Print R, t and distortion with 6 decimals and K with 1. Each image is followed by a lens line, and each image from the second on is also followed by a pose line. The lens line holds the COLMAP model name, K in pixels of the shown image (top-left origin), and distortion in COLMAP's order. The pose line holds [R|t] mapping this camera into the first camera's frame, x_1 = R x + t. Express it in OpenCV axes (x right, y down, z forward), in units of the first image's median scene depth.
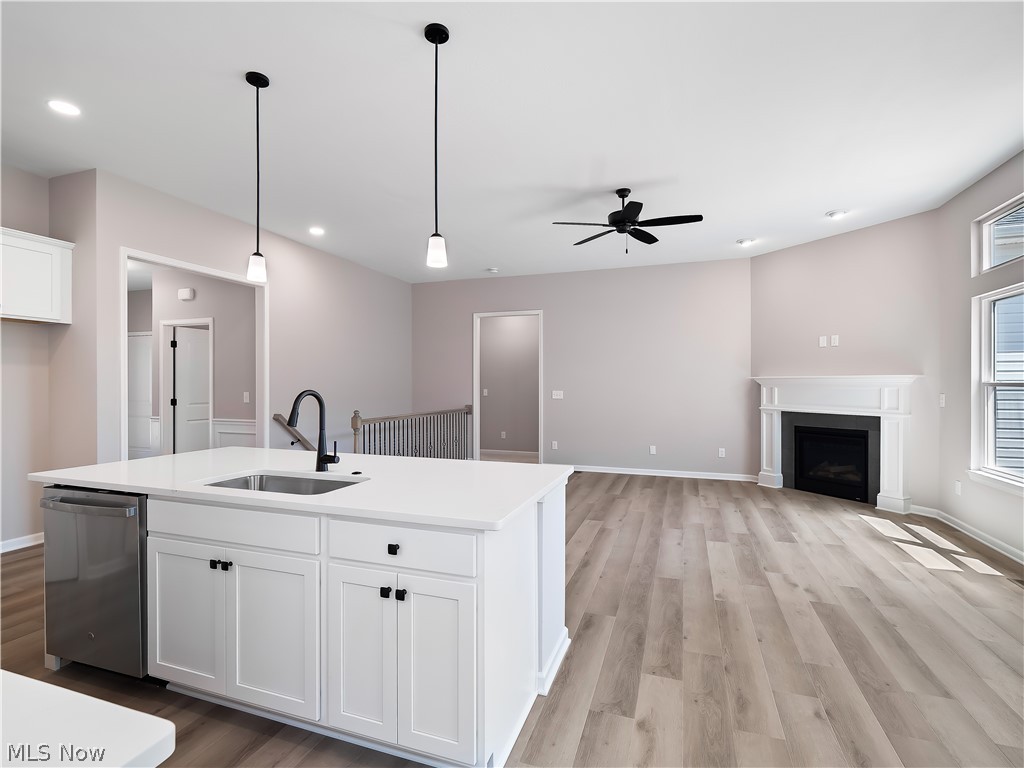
lens RADIAL K [[501.1, 0, 509.5], [0, 501.1, 382.9], [0, 0, 1]] dist [-0.001298, -0.001107]
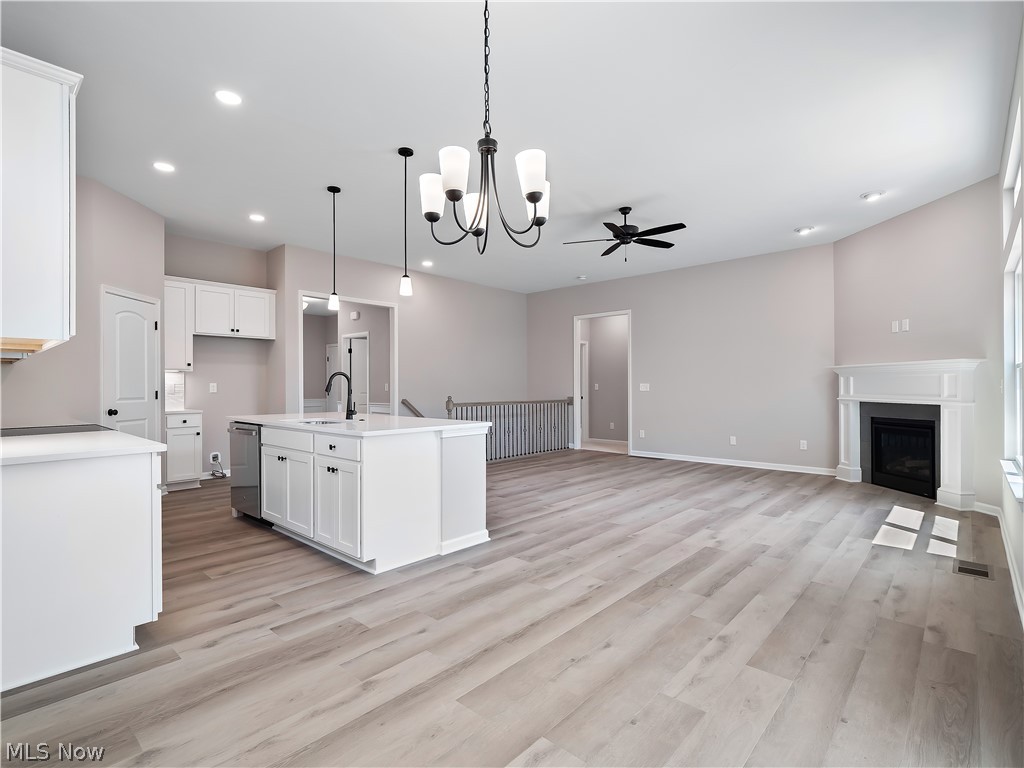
lens RADIAL K [[502.3, 0, 508.0], [0, 502.3, 384.3], [0, 0, 1]] dist [-0.000816, -0.001287]
pose [[0.919771, -0.004437, -0.392431, 0.376665], [0.003394, 0.999989, -0.003352, 0.029845], [0.392442, 0.001752, 0.919775, -0.173129]]
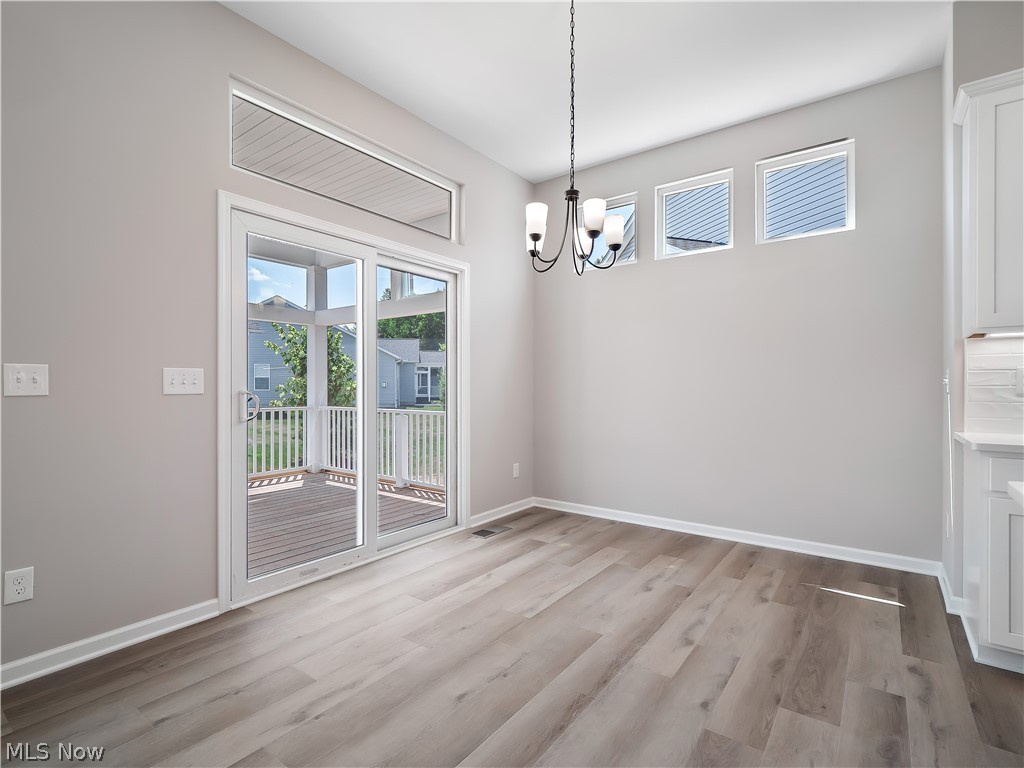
lens RADIAL K [[495.9, 0, 510.2], [0, 495.9, 384.7], [0, 0, 1]] dist [-0.001610, -0.000105]
pose [[-0.953660, -0.000034, 0.300885, 0.145469], [-0.001507, 0.999988, -0.004663, 0.038479], [-0.300882, -0.004900, -0.953649, 0.587810]]
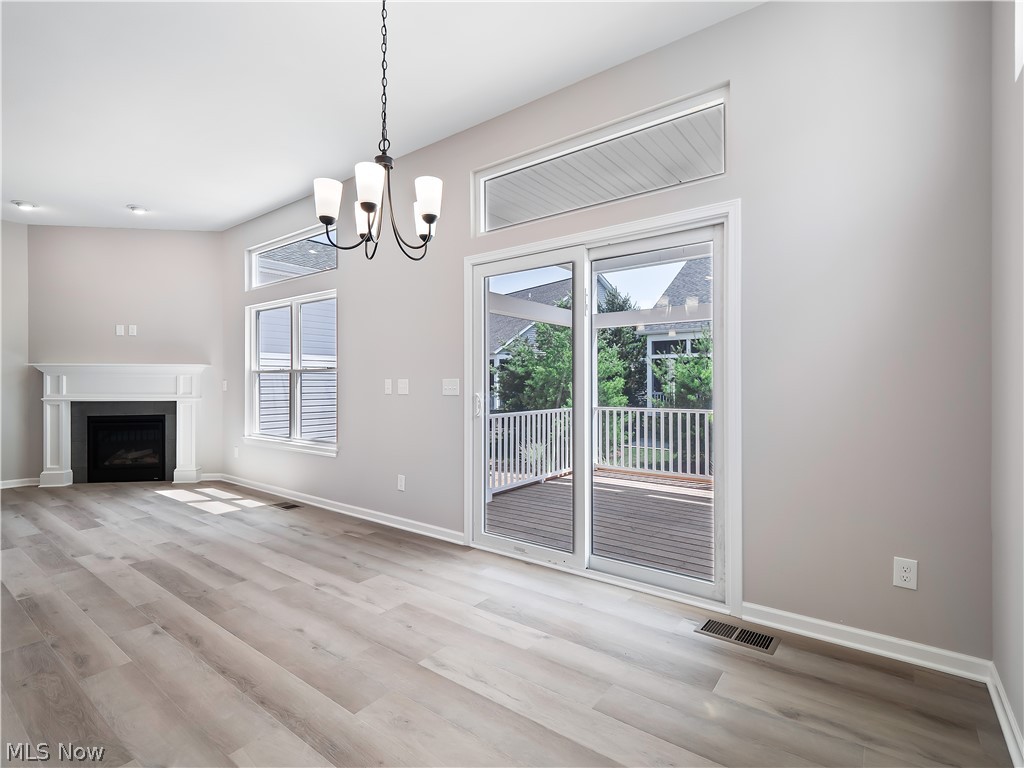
lens RADIAL K [[495.9, 0, 510.2], [0, 495.9, 384.7], [0, 0, 1]] dist [-0.001610, -0.000105]
pose [[0.308064, -0.002468, 0.951362, -0.093011], [-0.000398, 0.999996, 0.002723, 0.027993], [-0.951366, -0.001217, 0.308062, -0.062170]]
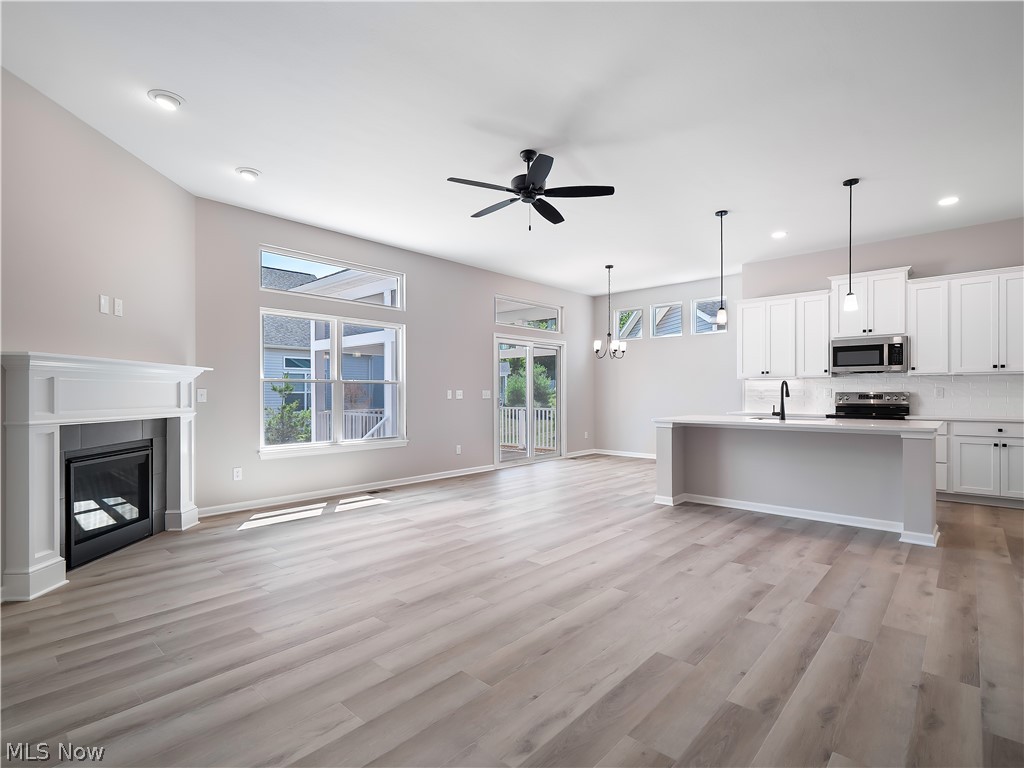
lens RADIAL K [[502.4, 0, 510.1], [0, 502.4, 396.0], [0, 0, 1]] dist [0.000382, -0.001469]
pose [[-0.918626, -0.000193, 0.395127, -0.078808], [0.001944, 0.999986, 0.005009, 0.030168], [-0.395122, 0.005370, -0.918613, 1.572033]]
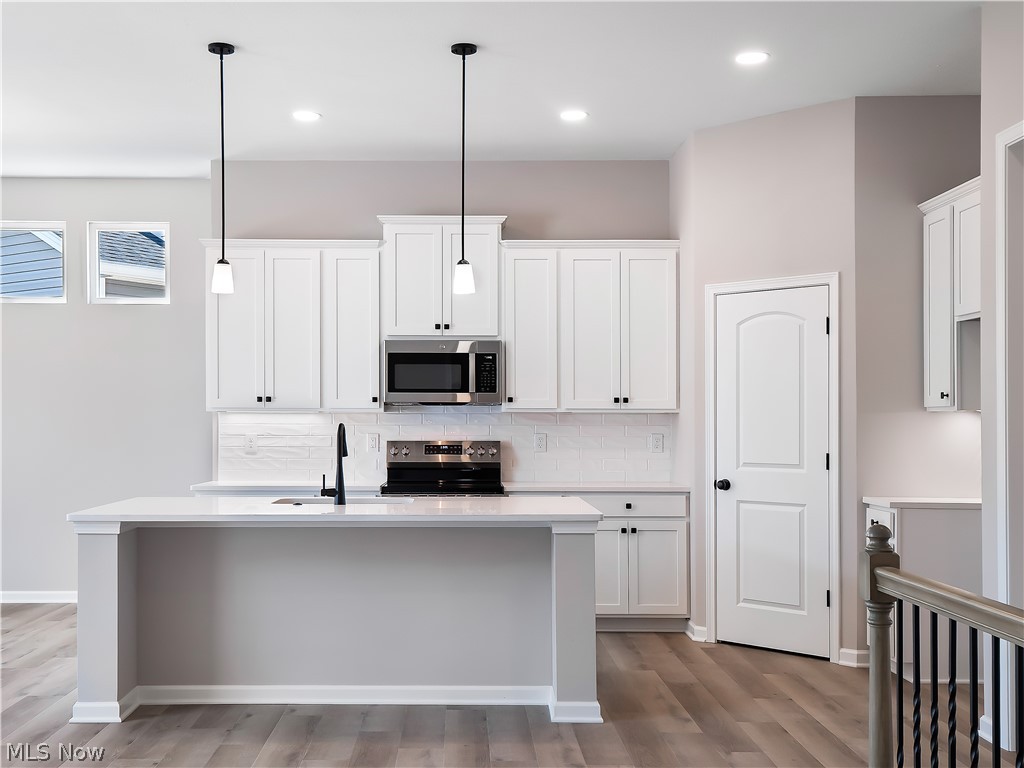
lens RADIAL K [[1167.8, 0, 454.4], [0, 1167.8, 413.7], [0, 0, 1]] dist [0.035805, -0.016896]
pose [[-0.945401, -0.002945, -0.325896, 0.076808], [-0.000334, 0.999967, -0.008066, 0.005761], [0.325909, -0.007517, -0.945371, 1.539482]]
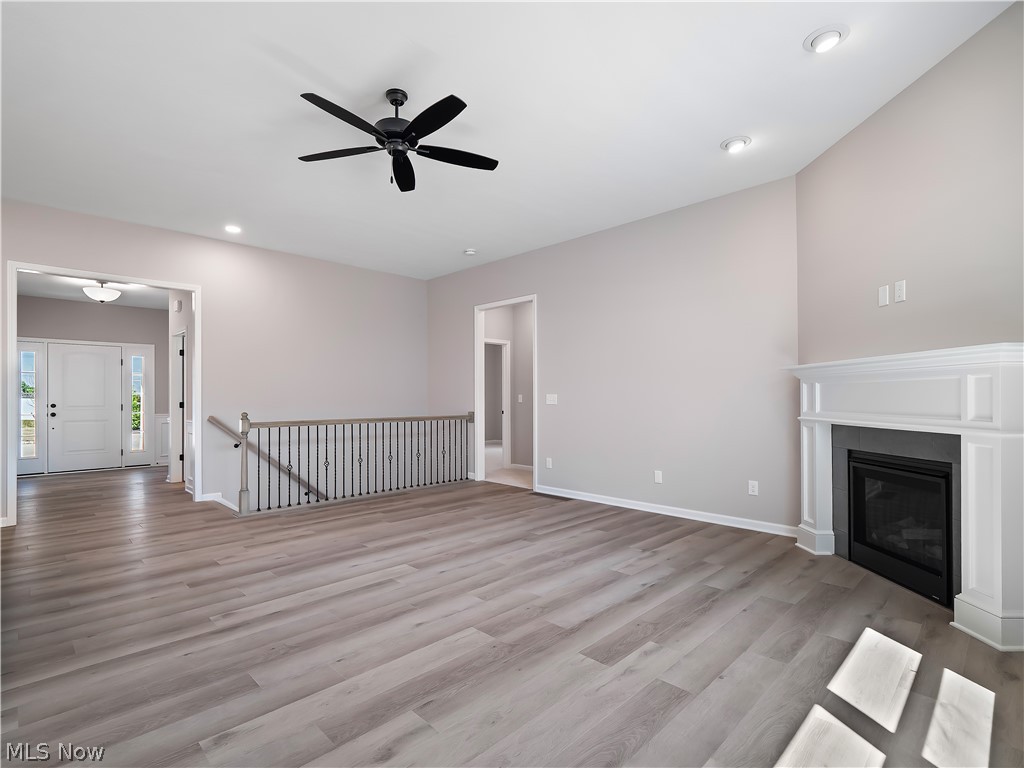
lens RADIAL K [[502.4, 0, 510.1], [0, 502.4, 396.0], [0, 0, 1]] dist [0.000382, -0.001469]
pose [[0.899663, -0.004420, -0.436563, 0.574524], [0.003672, 0.999990, -0.002558, 0.030090], [0.436570, 0.000699, 0.899670, 0.386036]]
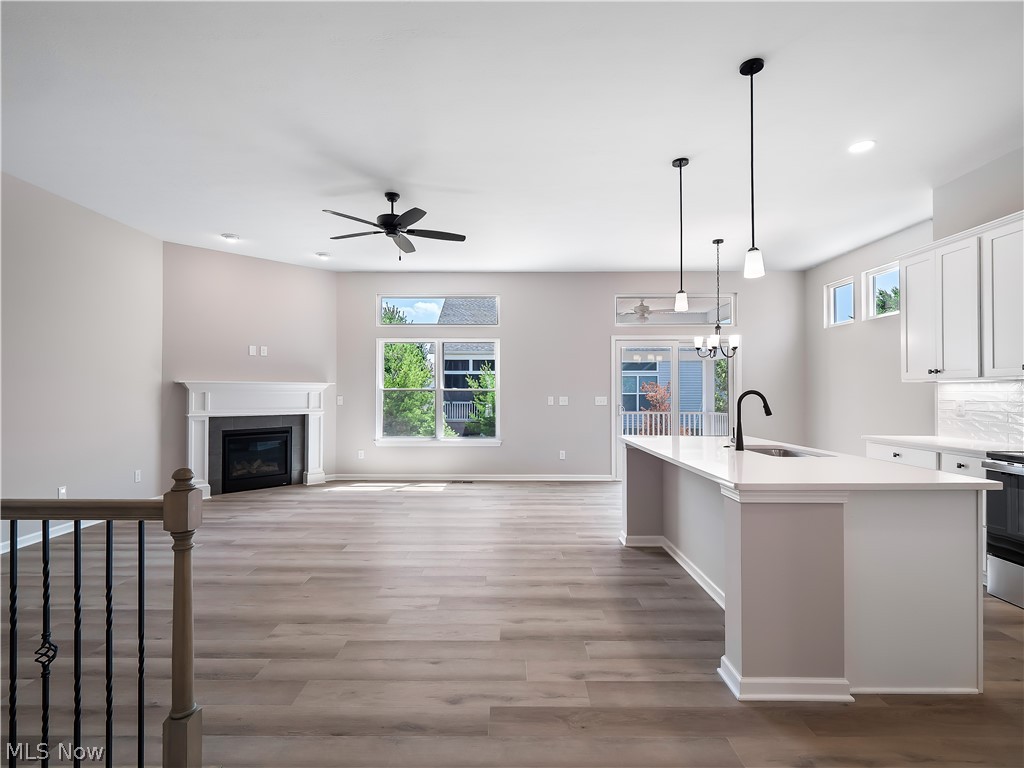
lens RADIAL K [[502.3, 0, 508.0], [0, 502.3, 384.3], [0, 0, 1]] dist [-0.000816, -0.001287]
pose [[-0.326386, 0.014708, 0.945122, -0.688422], [-0.002055, 0.999866, -0.016269, 0.009692], [-0.945234, -0.007252, -0.326312, 0.956056]]
